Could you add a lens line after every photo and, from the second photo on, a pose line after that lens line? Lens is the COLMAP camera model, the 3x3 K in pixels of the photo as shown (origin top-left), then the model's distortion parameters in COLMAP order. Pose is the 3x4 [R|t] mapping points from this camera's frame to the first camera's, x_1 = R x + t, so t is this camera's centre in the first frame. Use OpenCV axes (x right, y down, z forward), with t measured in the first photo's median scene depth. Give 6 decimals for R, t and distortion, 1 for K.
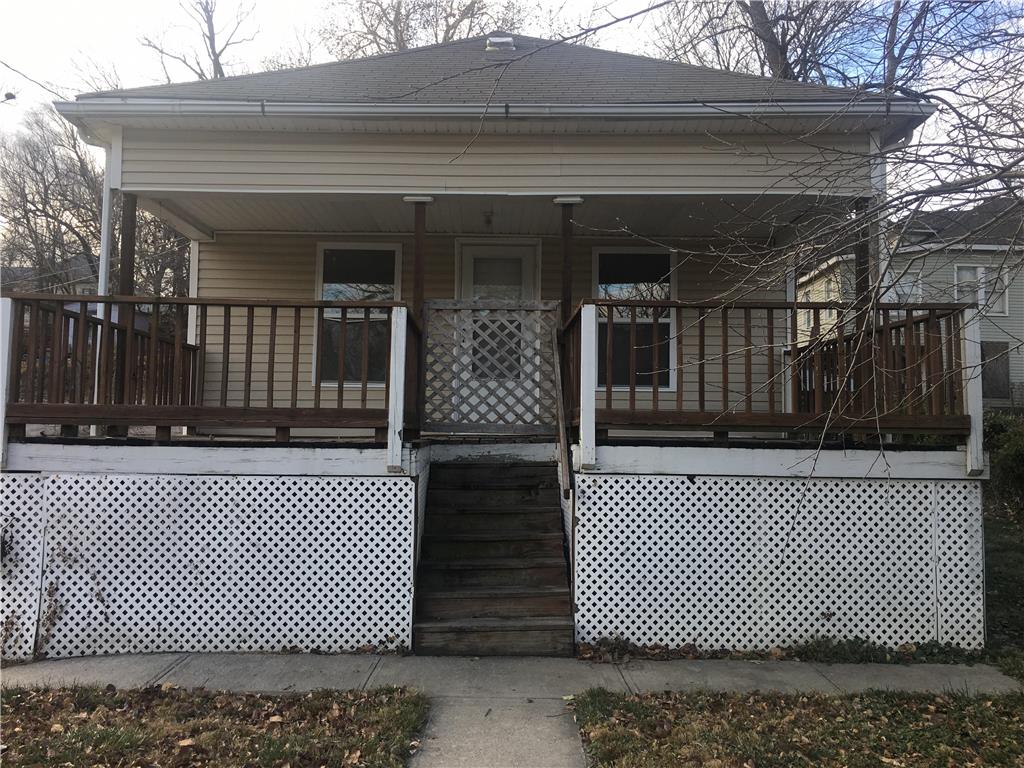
lens RADIAL K [[960.3, 0, 487.7], [0, 960.3, 384.0], [0, 0, 1]] dist [0.045482, -0.112251]
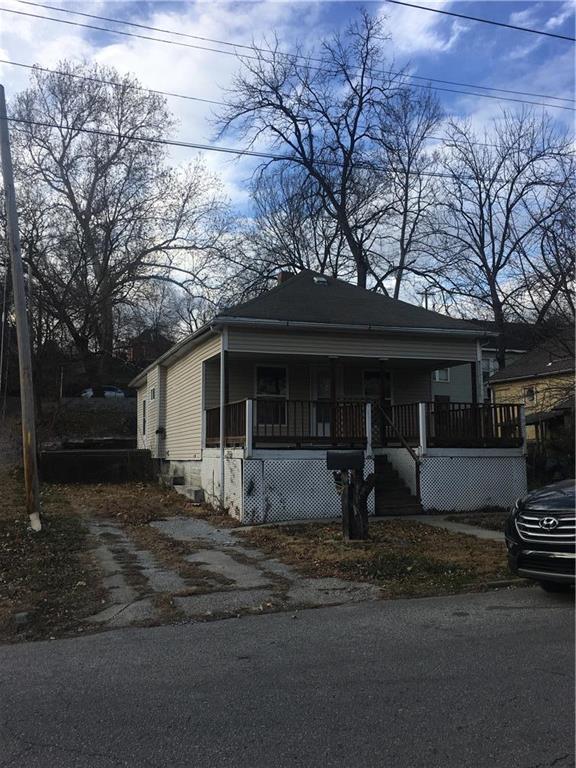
lens RADIAL K [[687.4, 0, 288.0], [0, 687.4, 384.0], [0, 0, 1]] dist [0.033749, -0.014404]
pose [[0.945482, 0.018954, 0.325122, -1.065109], [-0.008716, 0.999420, -0.032917, -0.068933], [-0.325557, 0.028288, 0.945099, -1.008660]]
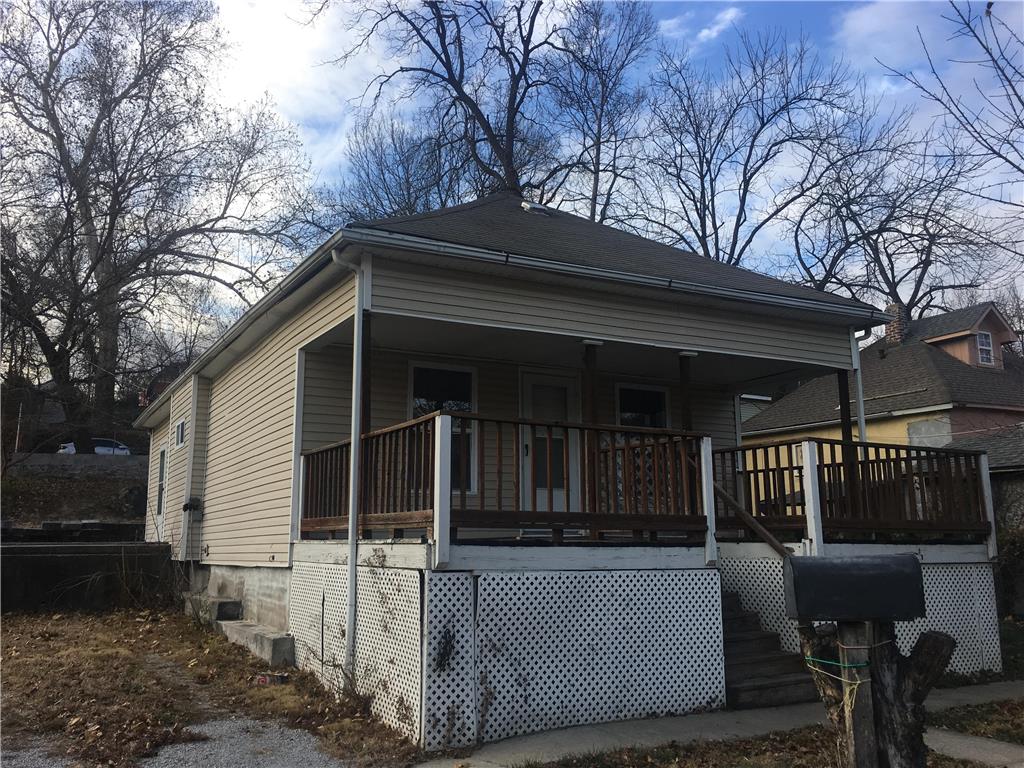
lens RADIAL K [[916.6, 0, 506.1], [0, 916.6, 376.2], [0, 0, 1]] dist [0.033749, -0.014404]
pose [[0.886424, 0.073901, 0.456937, -0.929342], [-0.021574, 0.992696, -0.118698, -0.007878], [-0.462372, 0.095359, 0.881544, 0.015648]]
